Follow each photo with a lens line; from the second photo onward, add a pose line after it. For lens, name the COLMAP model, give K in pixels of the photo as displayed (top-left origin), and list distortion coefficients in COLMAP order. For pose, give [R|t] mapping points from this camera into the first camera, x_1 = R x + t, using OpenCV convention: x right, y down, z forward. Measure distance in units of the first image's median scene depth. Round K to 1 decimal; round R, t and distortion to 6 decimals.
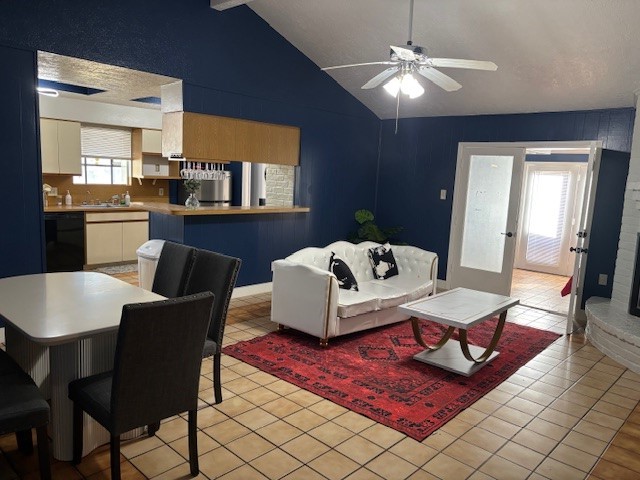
lens RADIAL K [[483.5, 0, 319.3], [0, 483.5, 238.3], [0, 0, 1]] dist [0.013810, -0.006849]
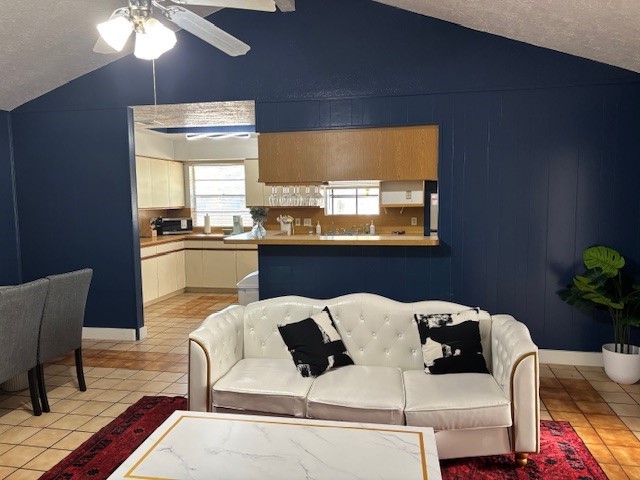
lens RADIAL K [[483.5, 0, 320.0], [0, 483.5, 240.8], [0, 0, 1]] dist [0.013810, -0.006849]
pose [[0.535295, 0.024778, -0.844302, 0.393436], [-0.076923, 0.996846, -0.019516, -0.033339], [0.841155, 0.075393, 0.535513, 0.435452]]
